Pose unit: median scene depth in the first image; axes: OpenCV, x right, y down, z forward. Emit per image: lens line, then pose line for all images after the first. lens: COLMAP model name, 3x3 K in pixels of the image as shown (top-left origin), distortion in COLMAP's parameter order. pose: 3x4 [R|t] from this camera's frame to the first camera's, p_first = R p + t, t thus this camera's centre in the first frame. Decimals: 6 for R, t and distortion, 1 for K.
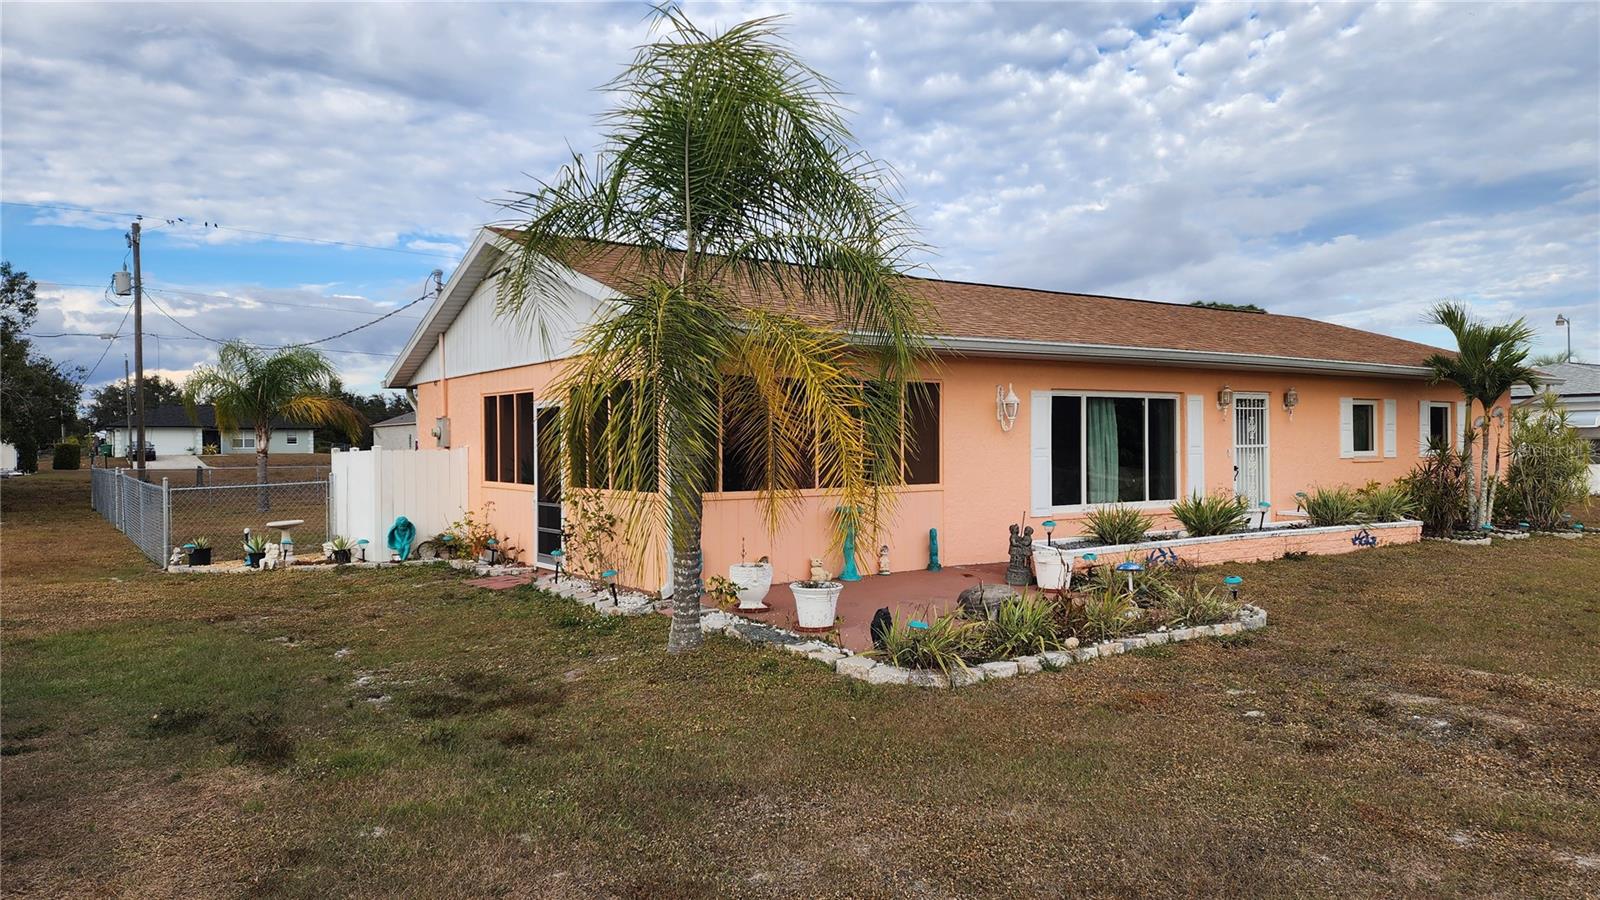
lens RADIAL K [[1064.9, 0, 808.1], [0, 1064.9, 447.6], [0, 0, 1]] dist [0.078275, -0.069062]
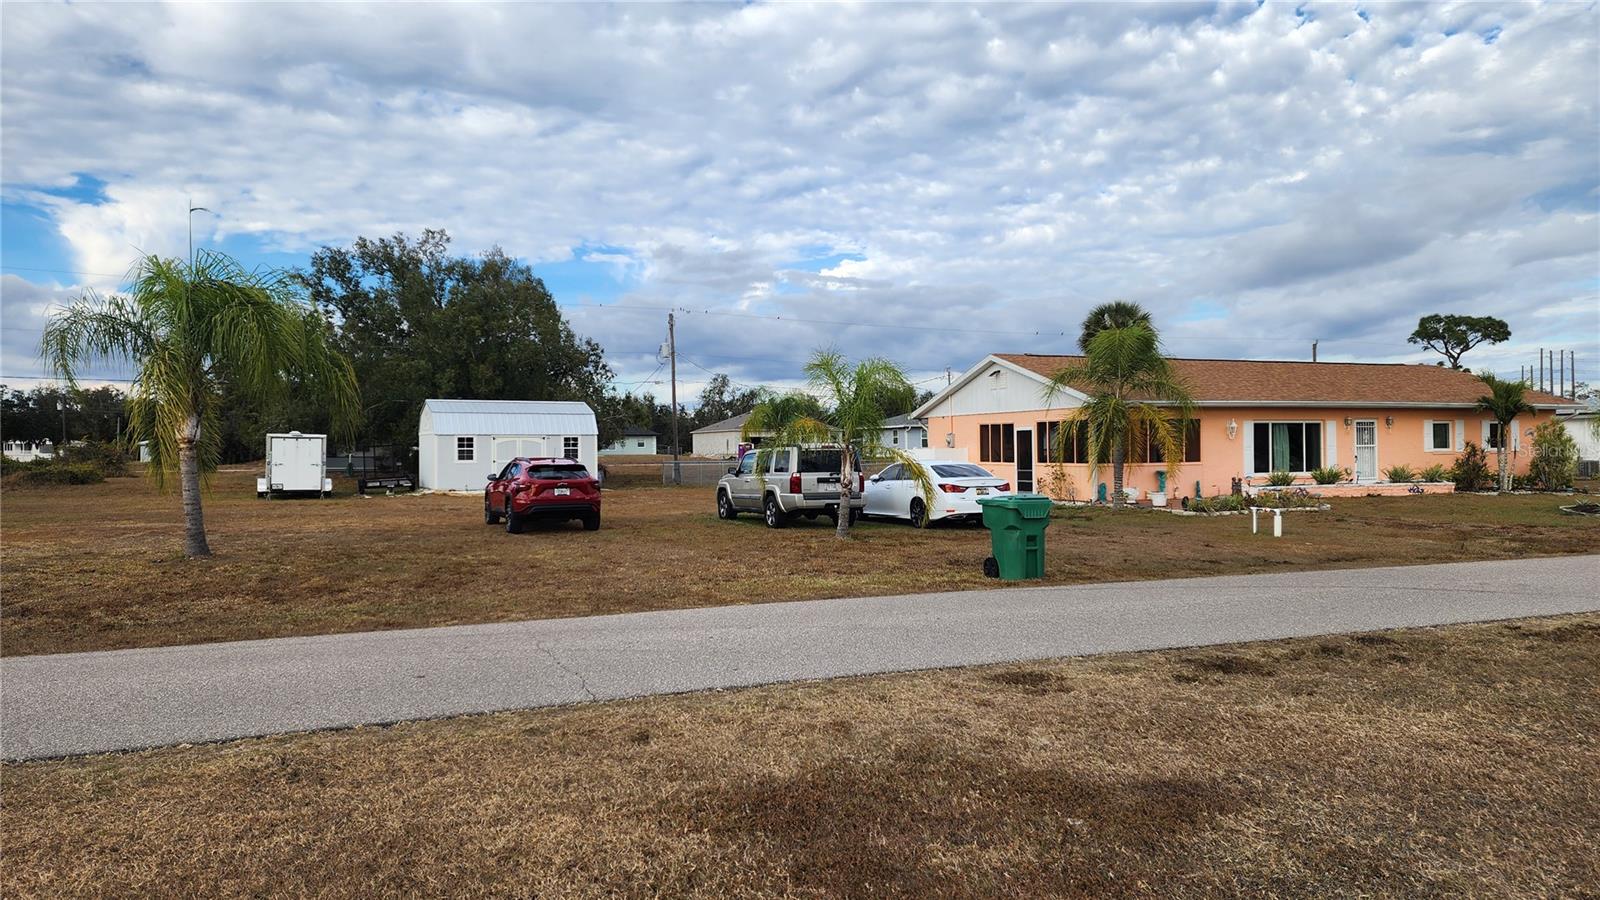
lens RADIAL K [[1064.9, 0, 789.8], [0, 1064.9, 453.5], [0, 0, 1]] dist [0.078275, -0.069062]
pose [[0.975463, -0.001103, -0.220159, -0.204763], [0.001736, 0.999995, 0.002679, 0.006396], [0.220155, -0.002996, 0.975460, -1.300291]]
